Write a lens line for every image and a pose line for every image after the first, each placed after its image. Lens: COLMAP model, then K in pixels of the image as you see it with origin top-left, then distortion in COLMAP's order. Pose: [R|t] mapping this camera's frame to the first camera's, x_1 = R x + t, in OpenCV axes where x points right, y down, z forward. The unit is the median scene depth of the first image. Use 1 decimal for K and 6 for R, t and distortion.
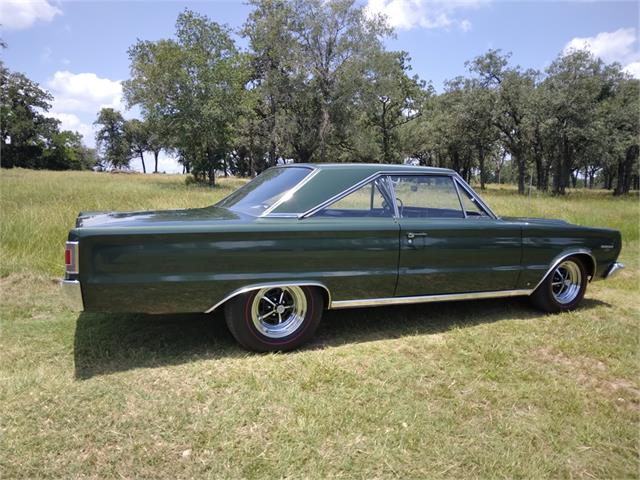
lens RADIAL K [[474.5, 0, 320.0], [0, 474.5, 240.0], [0, 0, 1]] dist [0.057809, -0.094626]
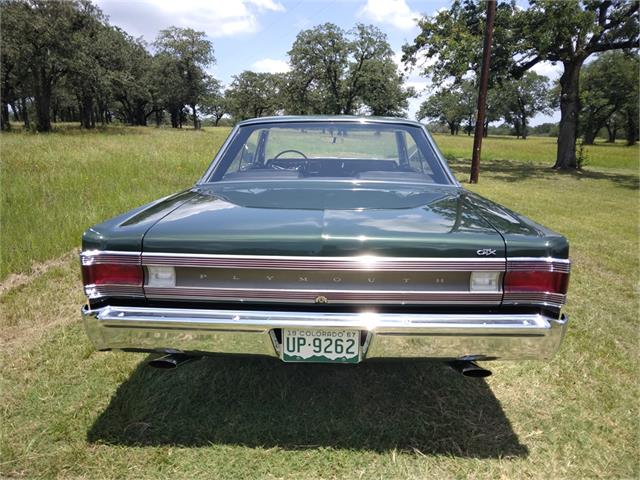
lens RADIAL K [[476.5, 0, 320.0], [0, 476.5, 240.0], [0, 0, 1]] dist [0.053257, -0.089096]
pose [[0.449828, -0.222585, 0.864934, -0.116259], [0.100919, 0.974911, 0.198402, -0.017583], [-0.887395, -0.001959, 0.461005, 0.095605]]
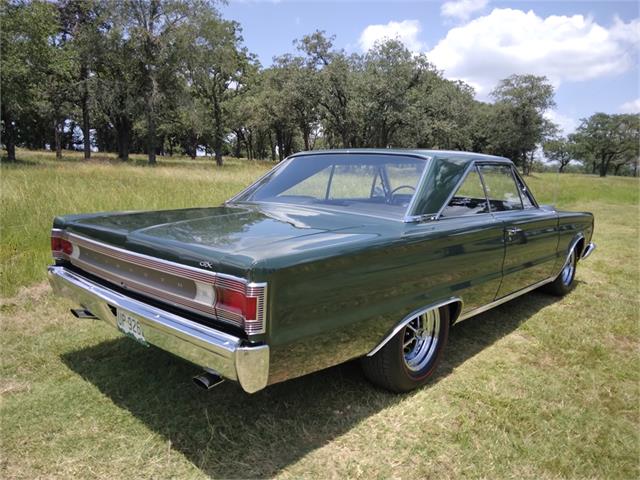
lens RADIAL K [[472.2, 0, 320.0], [0, 472.2, 240.0], [0, 0, 1]] dist [0.059461, -0.097932]
pose [[0.919254, -0.056701, 0.389561, -0.060995], [0.036446, 0.997581, 0.059198, -0.007533], [-0.391975, -0.040220, 0.919096, 0.037751]]
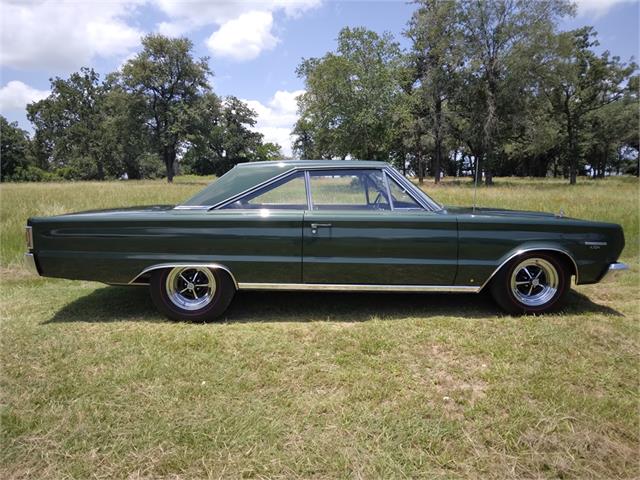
lens RADIAL K [[476.5, 0, 320.0], [0, 476.5, 240.0], [0, 0, 1]] dist [0.053257, -0.089096]
pose [[0.917262, 0.016357, -0.397949, 0.076933], [-0.017547, 0.999846, 0.000652, 0.002567], [0.397898, 0.006385, 0.917407, 0.003041]]
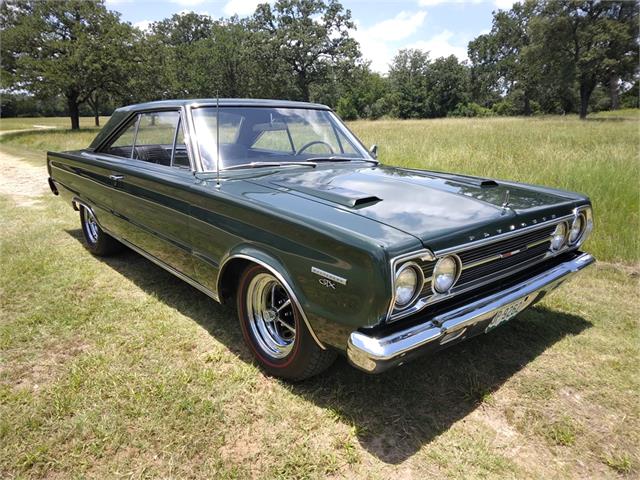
lens RADIAL K [[474.5, 0, 320.0], [0, 474.5, 240.0], [0, 0, 1]] dist [0.057809, -0.094626]
pose [[0.254637, 0.210599, -0.943826, 0.150296], [-0.103777, 0.976313, 0.189850, -0.013968], [0.961452, 0.049604, 0.270461, 0.142784]]
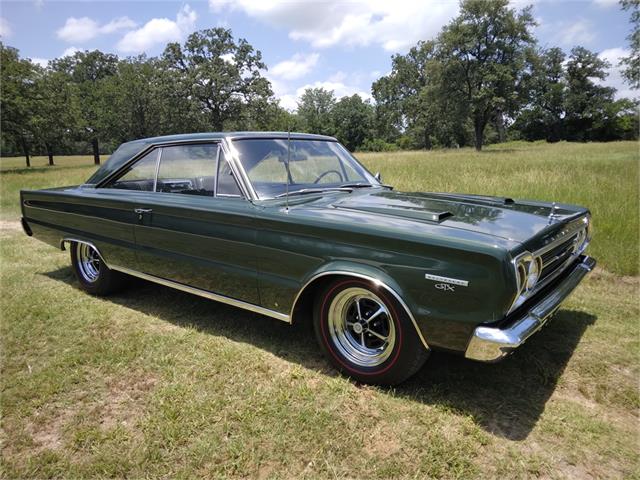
lens RADIAL K [[474.5, 0, 320.0], [0, 474.5, 240.0], [0, 0, 1]] dist [0.057809, -0.094626]
pose [[0.434410, 0.123739, -0.892175, 0.146659], [-0.072876, 0.992100, 0.102114, -0.009052], [0.897762, 0.020659, 0.439996, 0.110667]]
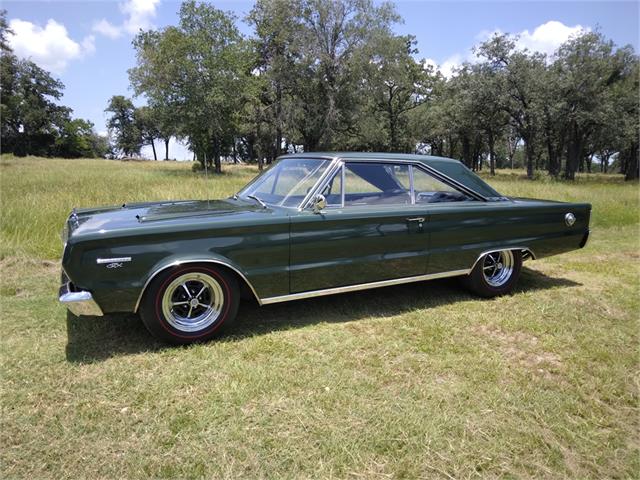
lens RADIAL K [[476.5, 0, 320.0], [0, 476.5, 240.0], [0, 0, 1]] dist [0.053257, -0.089096]
pose [[0.999586, -0.001706, -0.028707, 0.016316], [0.002497, 0.999618, 0.027539, 0.000874], [0.028649, -0.027599, 0.999208, -0.008704]]
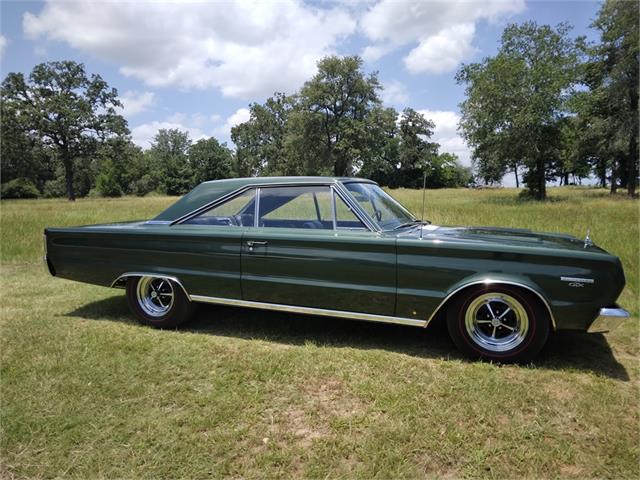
lens RADIAL K [[474.5, 0, 320.0], [0, 474.5, 240.0], [0, 0, 1]] dist [0.057809, -0.094626]
pose [[0.696984, 0.036712, -0.716147, 0.129105], [-0.059096, 0.998232, -0.006342, -0.002349], [0.714648, 0.046742, 0.697921, 0.045364]]
